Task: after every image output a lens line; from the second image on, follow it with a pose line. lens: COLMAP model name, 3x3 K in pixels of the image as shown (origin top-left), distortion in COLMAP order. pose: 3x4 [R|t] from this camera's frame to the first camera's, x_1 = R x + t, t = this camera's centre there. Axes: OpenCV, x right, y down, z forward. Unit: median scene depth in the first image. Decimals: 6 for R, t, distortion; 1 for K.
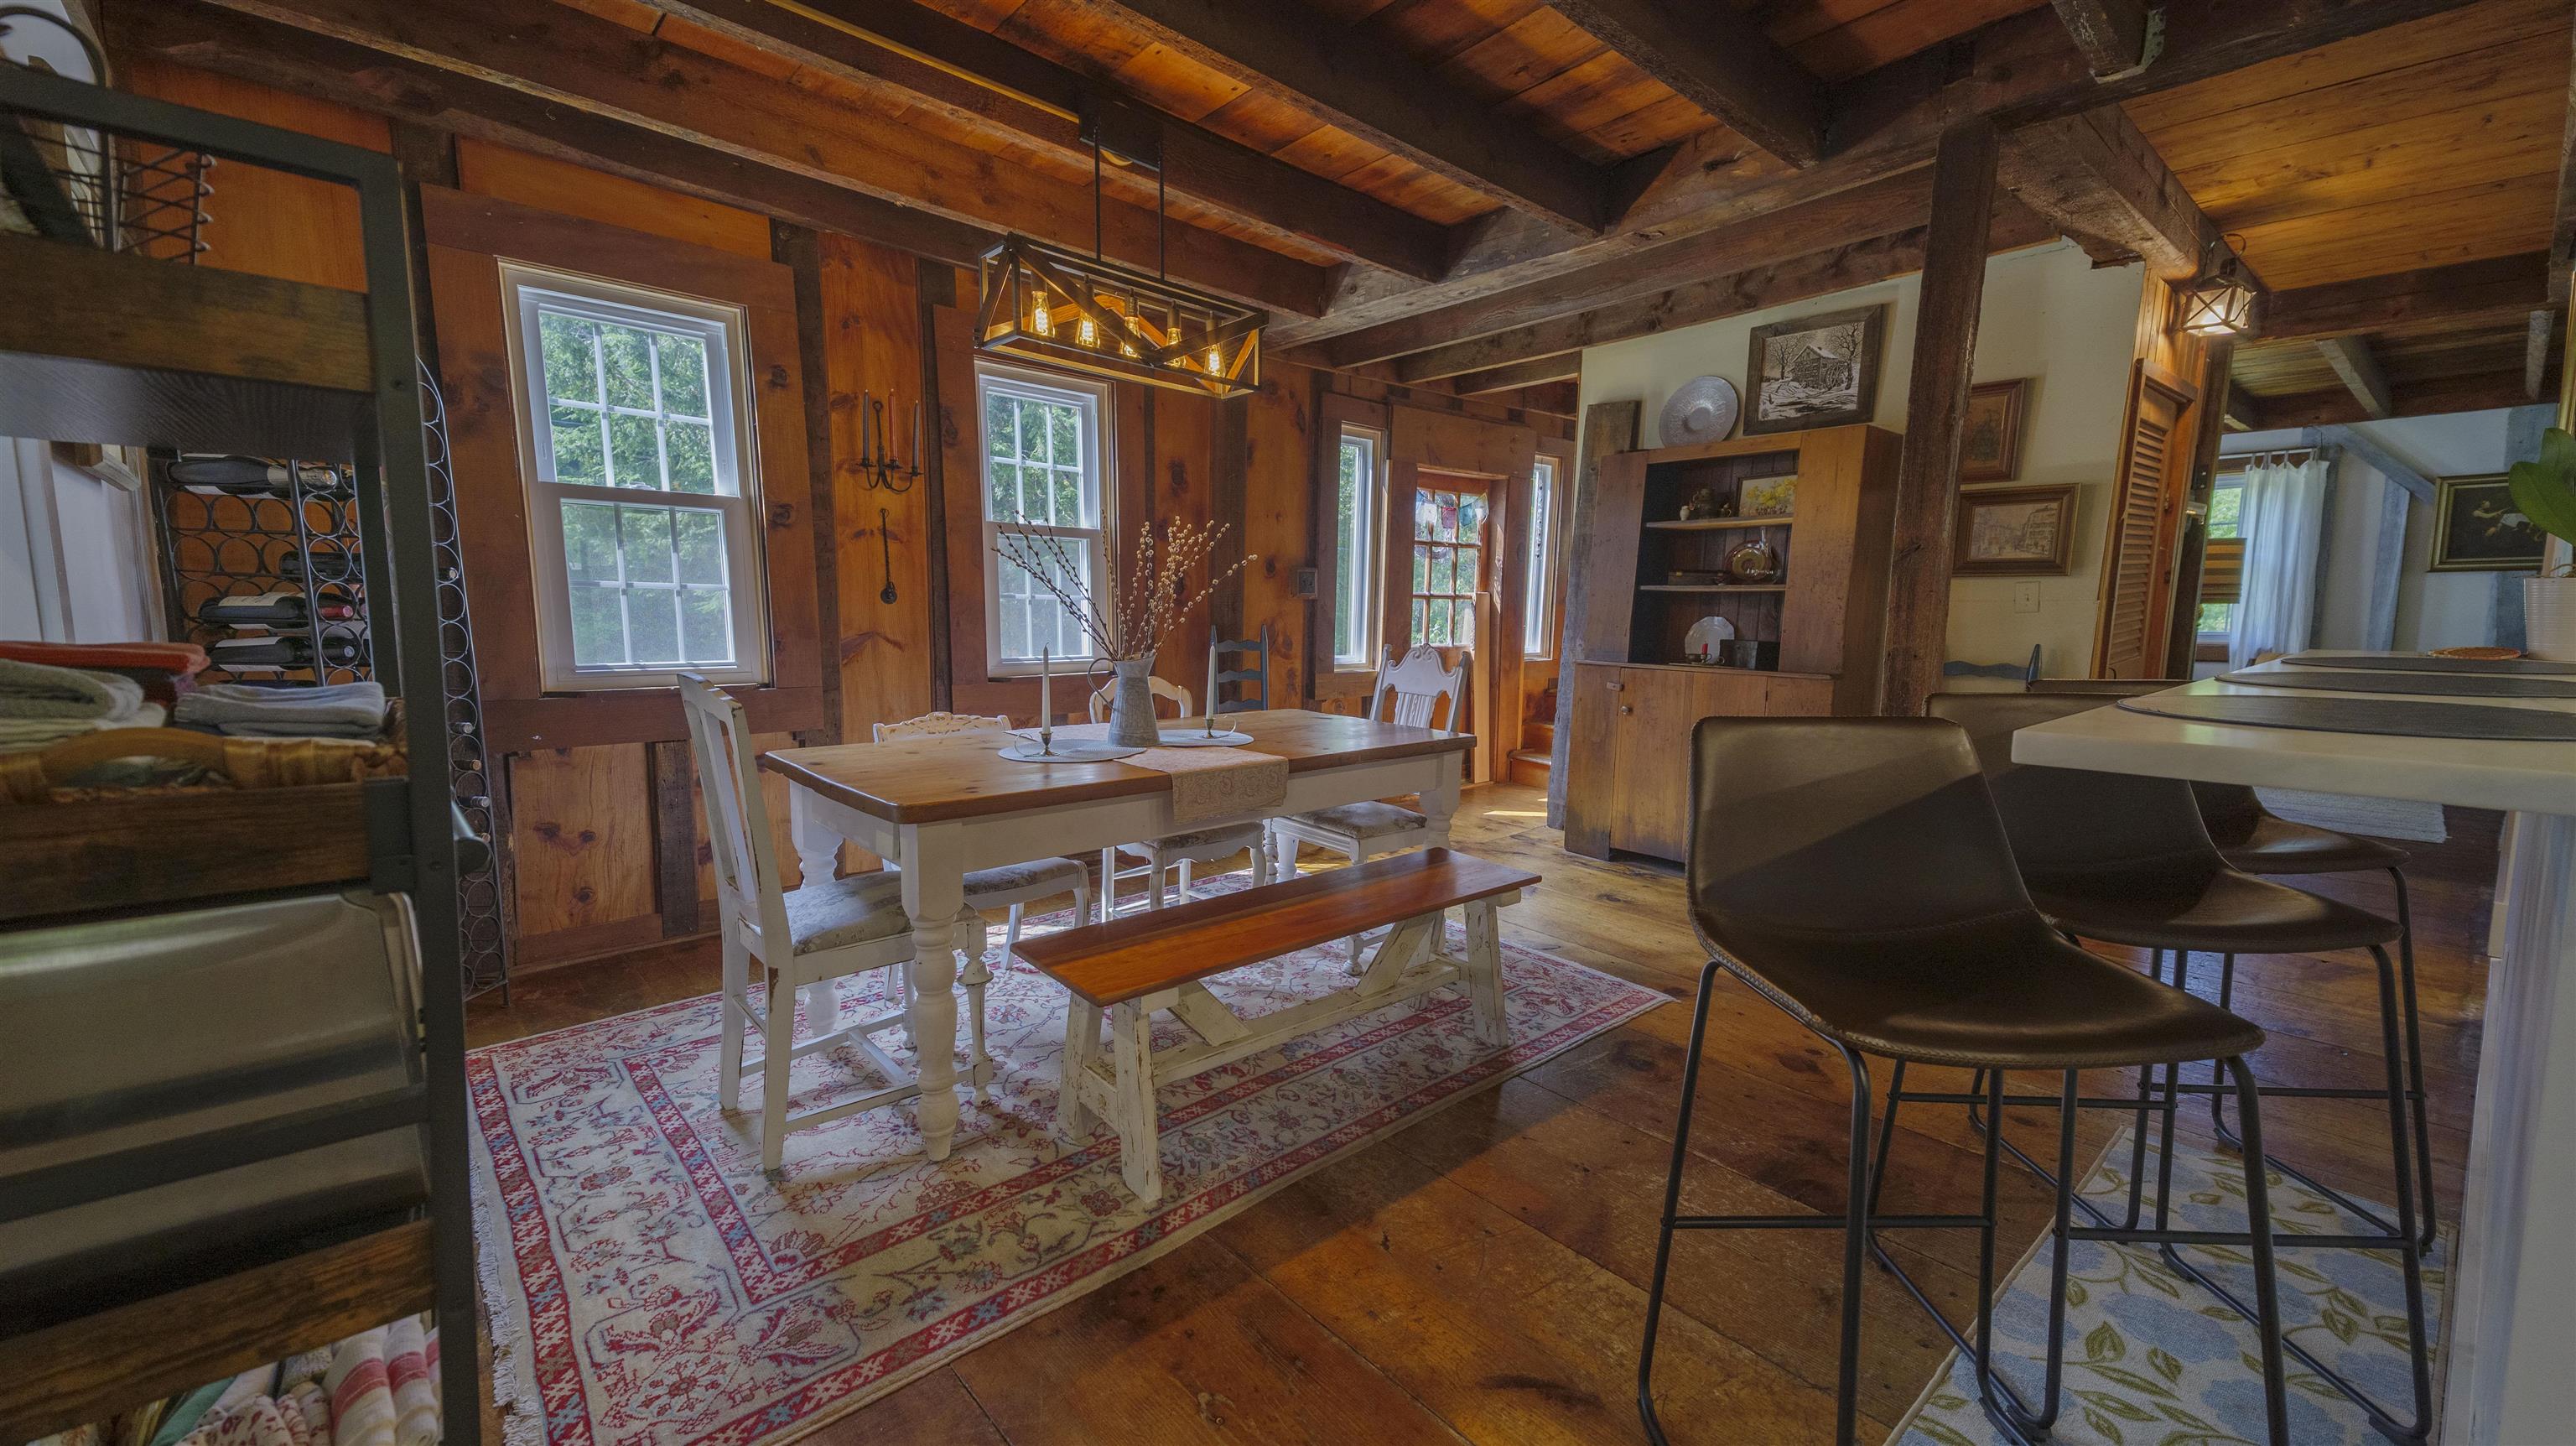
lens RADIAL K [[983.9, 0, 1339.2], [0, 983.9, 764.4], [0, 0, 1]] dist [0.048820, -0.012111]
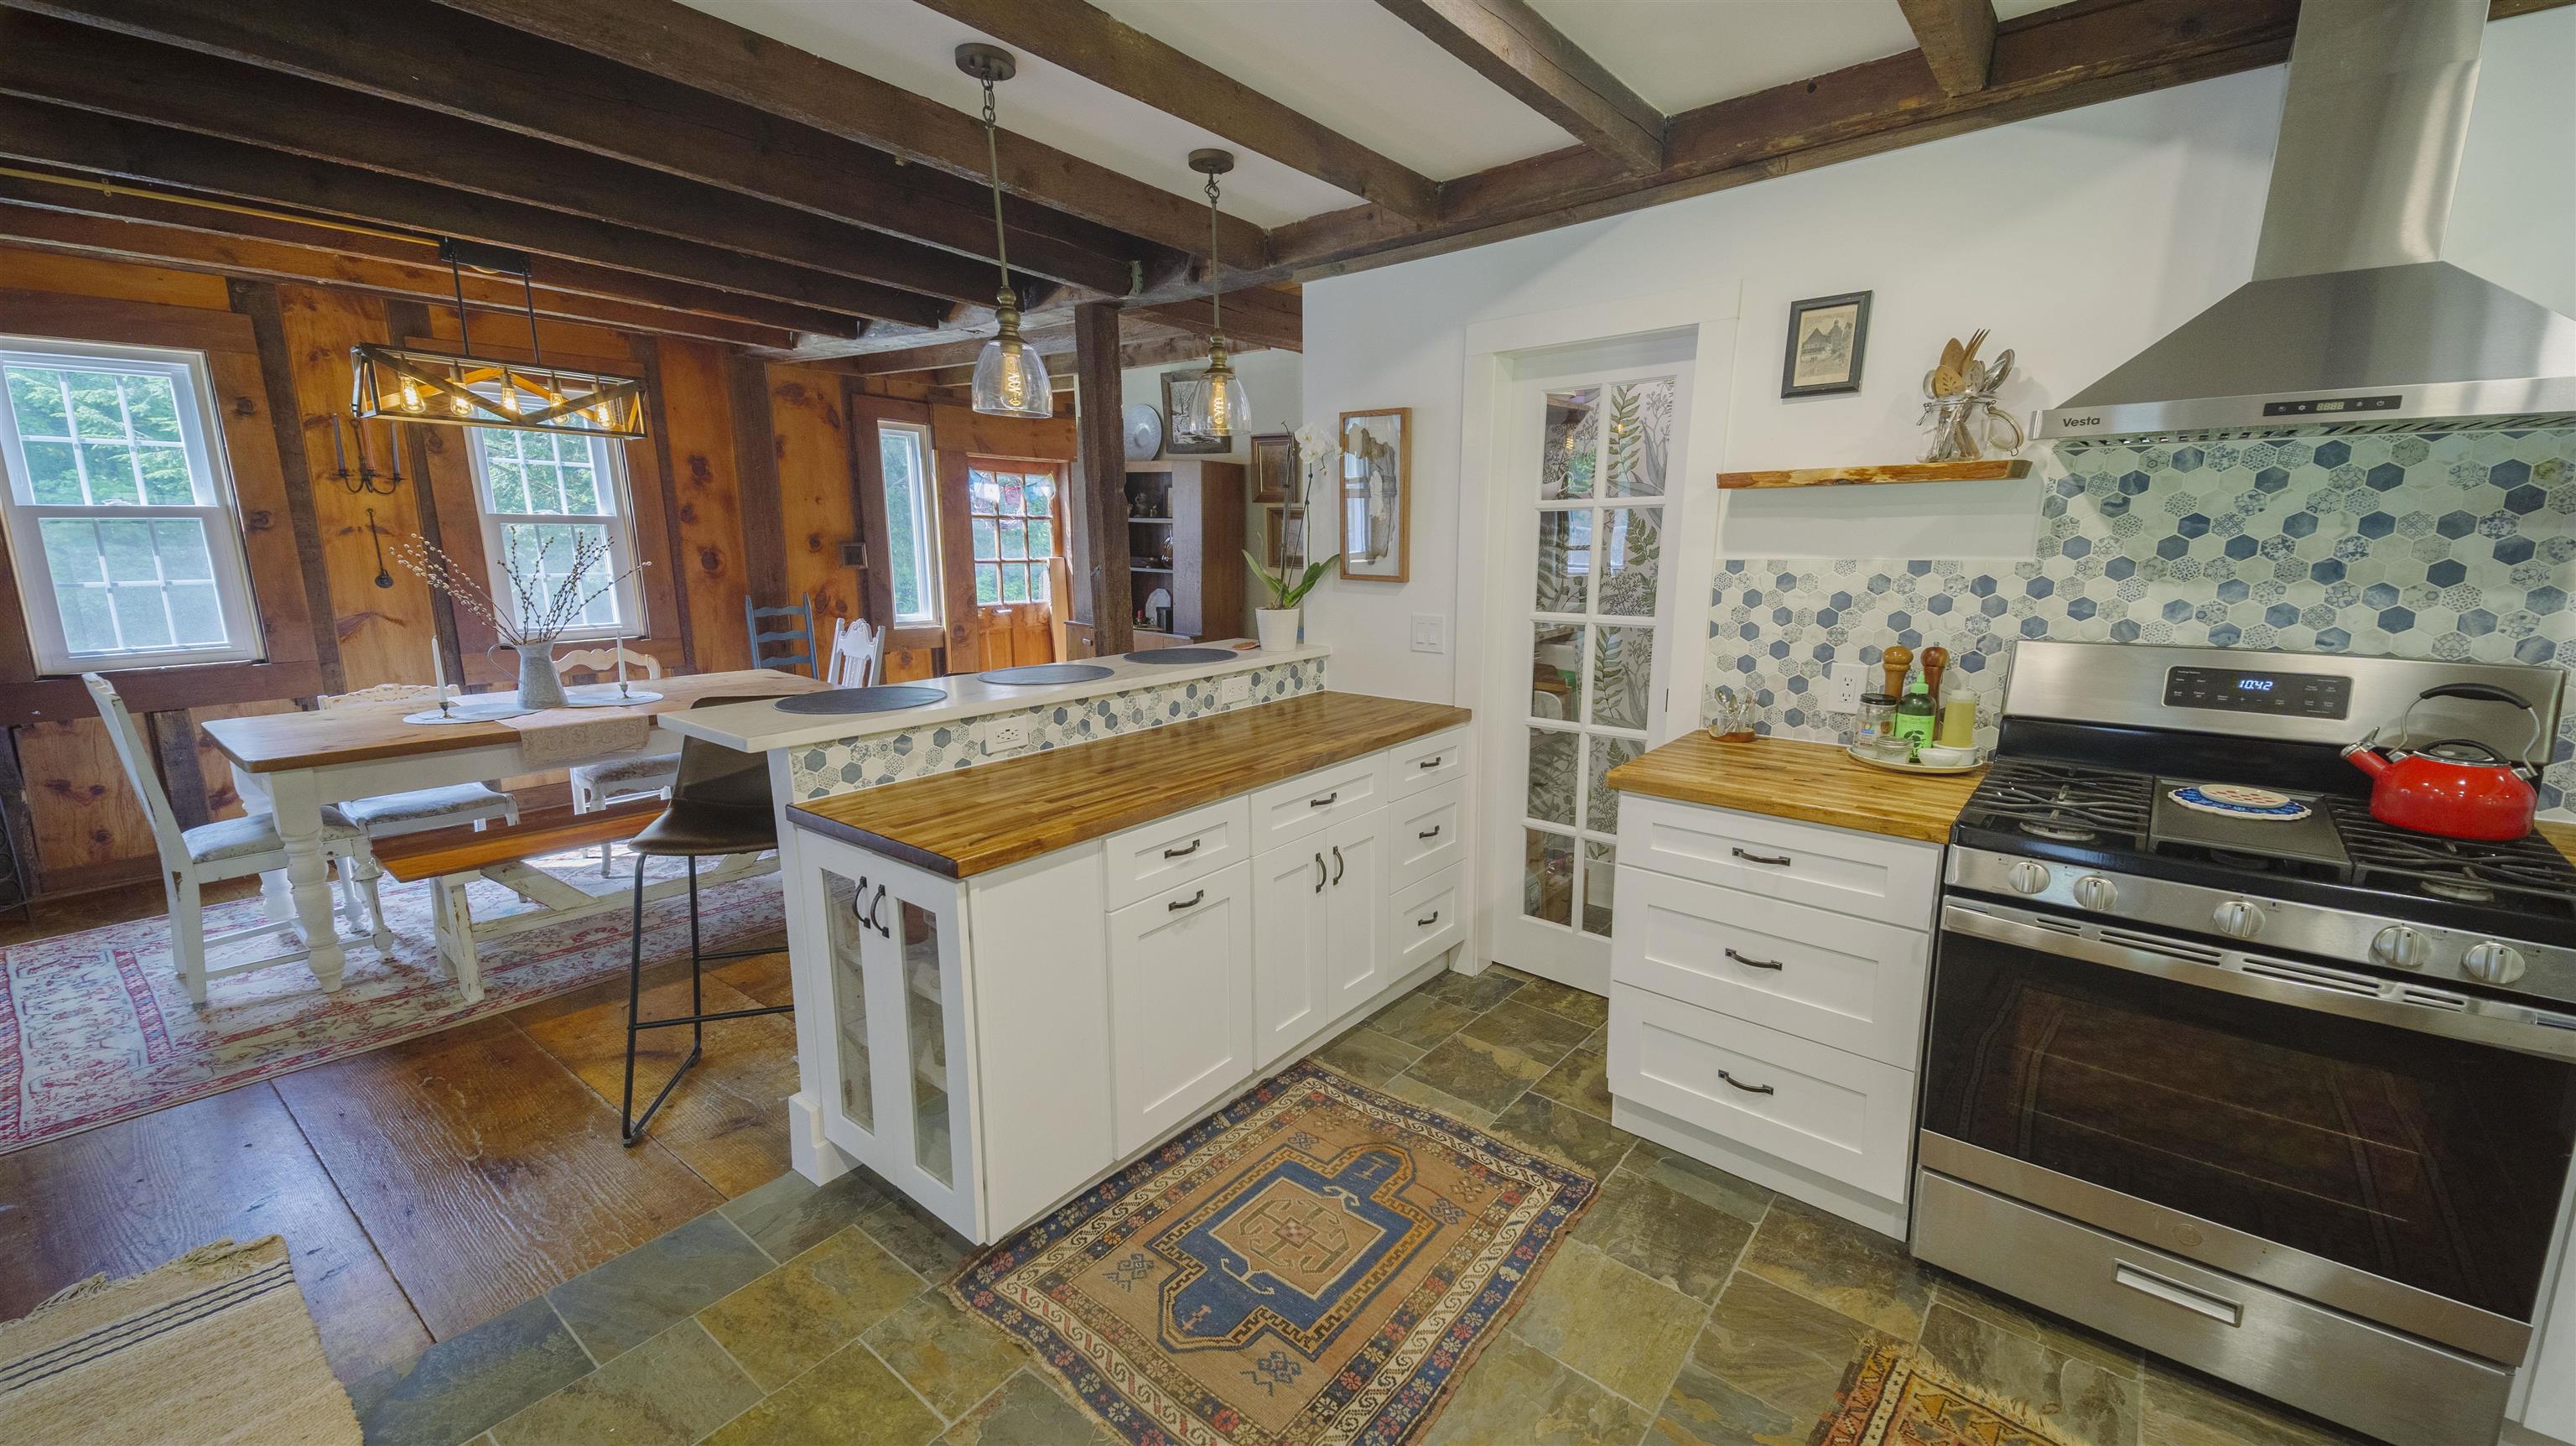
lens RADIAL K [[983.9, 0, 1300.3], [0, 983.9, 751.3], [0, 0, 1]] dist [0.048820, -0.012111]
pose [[0.987895, -0.032103, 0.151763, 0.467080], [0.023530, 0.998042, 0.057951, -0.010711], [-0.153327, -0.053678, 0.986717, -0.408637]]
